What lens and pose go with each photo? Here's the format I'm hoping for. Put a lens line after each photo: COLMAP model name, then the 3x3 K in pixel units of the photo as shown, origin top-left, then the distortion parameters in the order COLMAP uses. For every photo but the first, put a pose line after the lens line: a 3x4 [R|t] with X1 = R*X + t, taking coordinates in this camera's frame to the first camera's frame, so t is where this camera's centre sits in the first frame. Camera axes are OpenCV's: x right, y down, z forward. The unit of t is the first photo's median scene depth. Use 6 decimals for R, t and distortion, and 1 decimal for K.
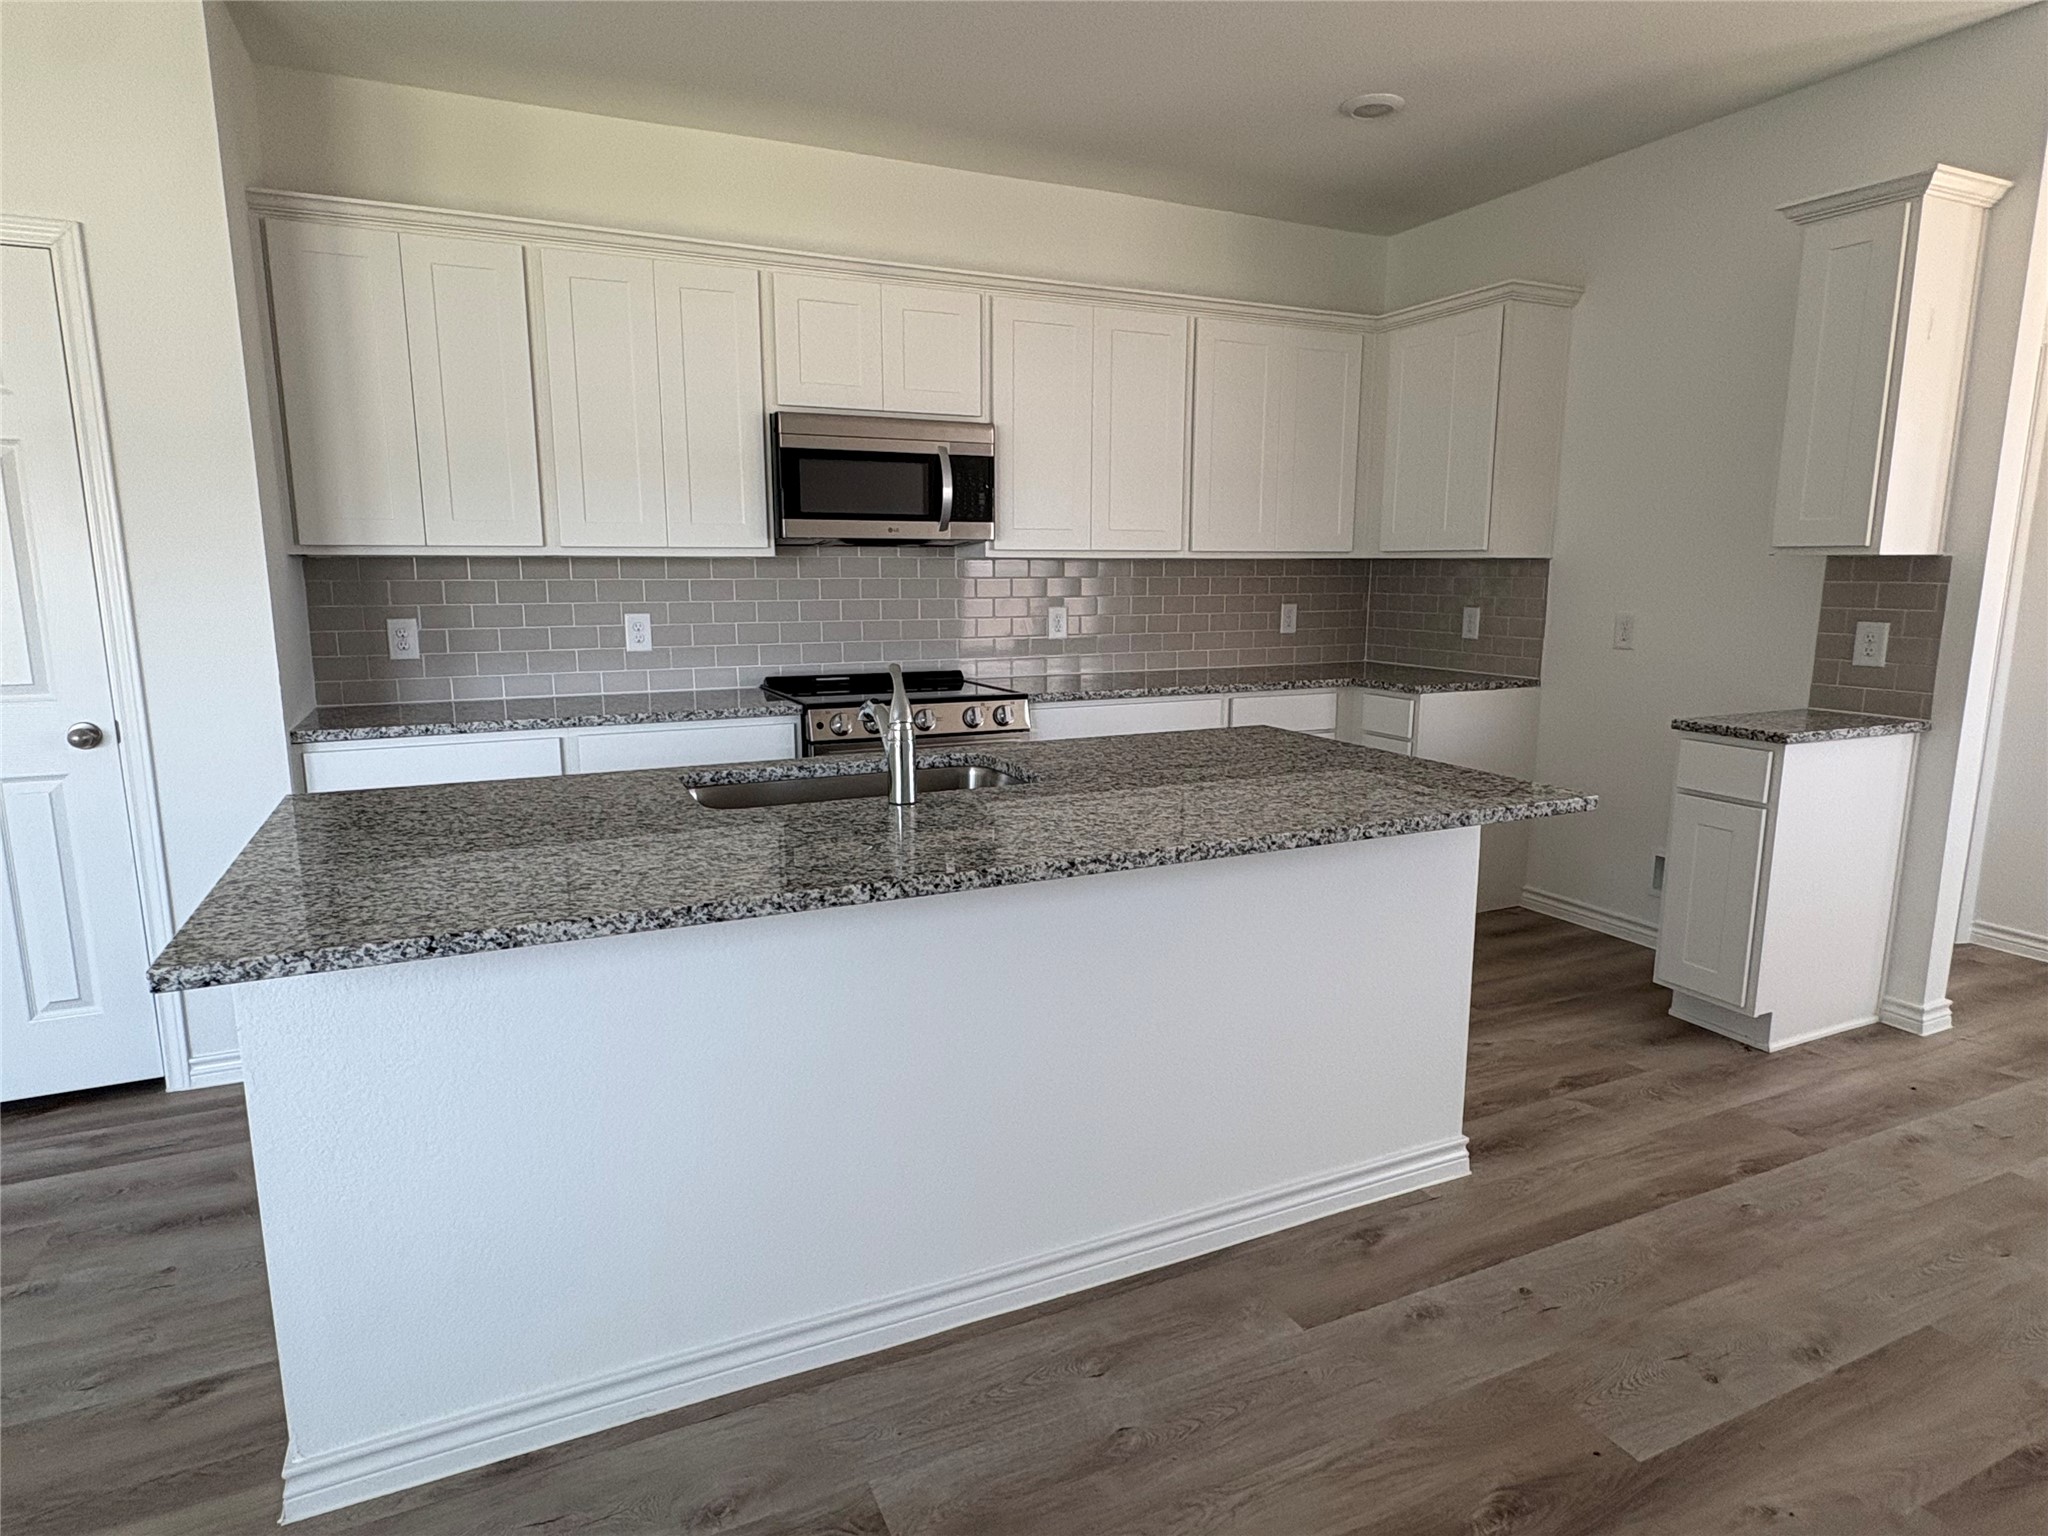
lens RADIAL K [[1155.5, 0, 1022.5], [0, 1155.5, 762.3], [0, 0, 1]] dist [0.000550, 0.003447]
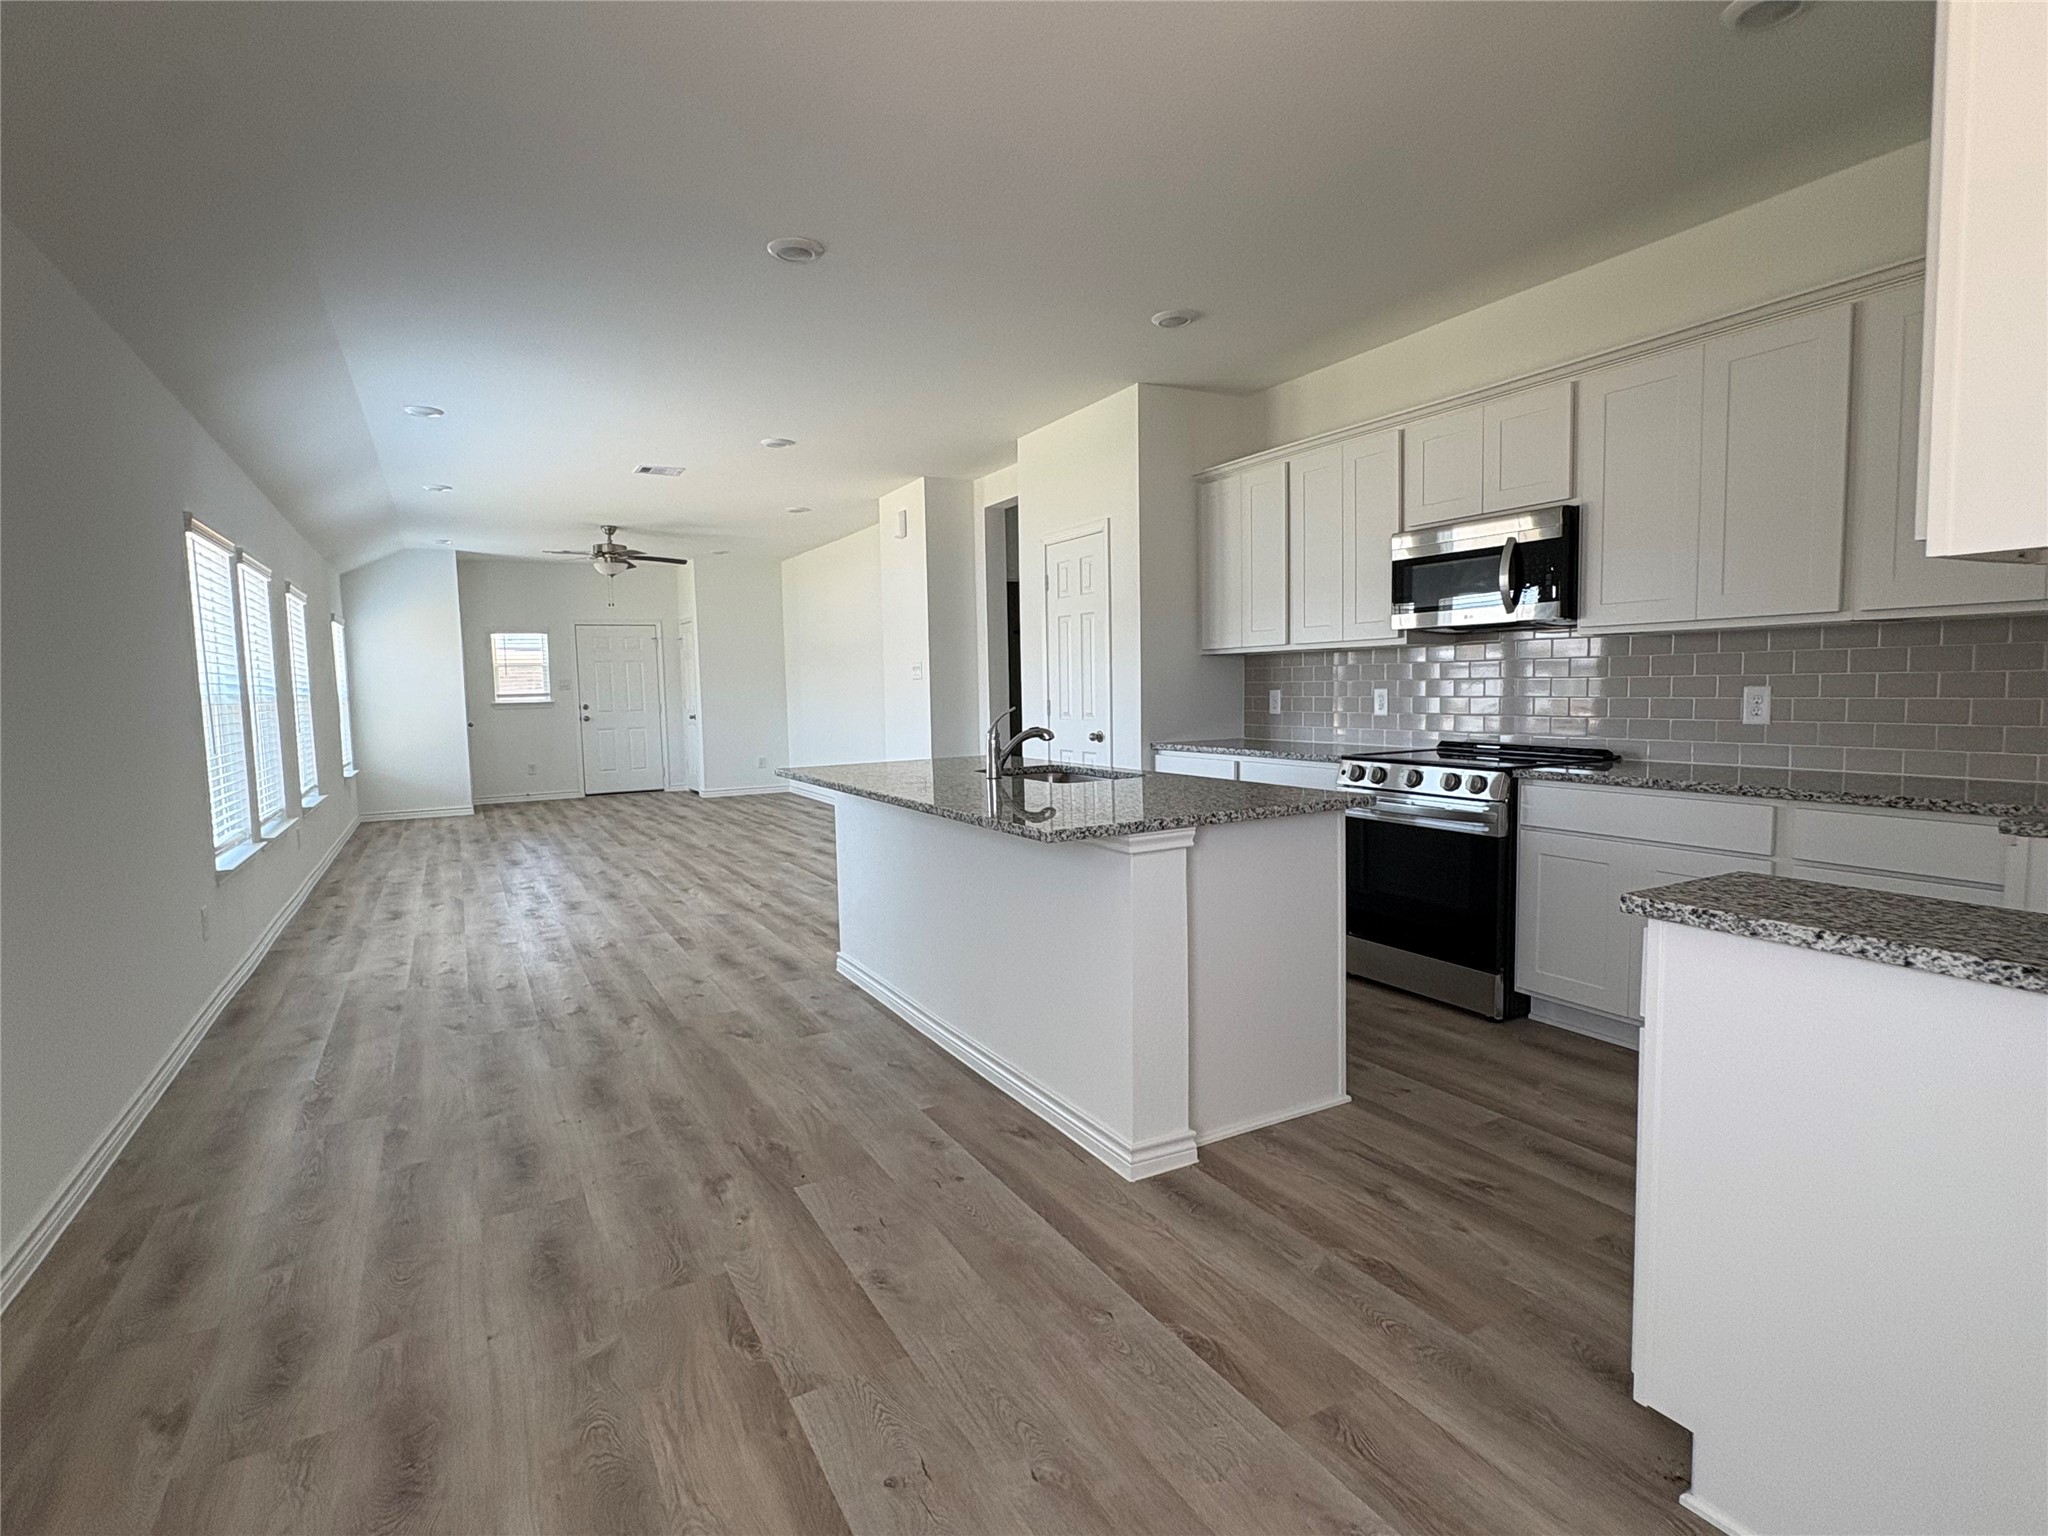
lens RADIAL K [[1015.2, 0, 1023.6], [0, 1015.2, 771.1], [0, 0, 1]] dist [0.004537, 0.000470]
pose [[0.073203, 0.086773, -0.993535, 1.222211], [-0.142900, 0.986841, 0.075660, -0.089124], [0.987026, 0.136438, 0.084640, 0.701441]]
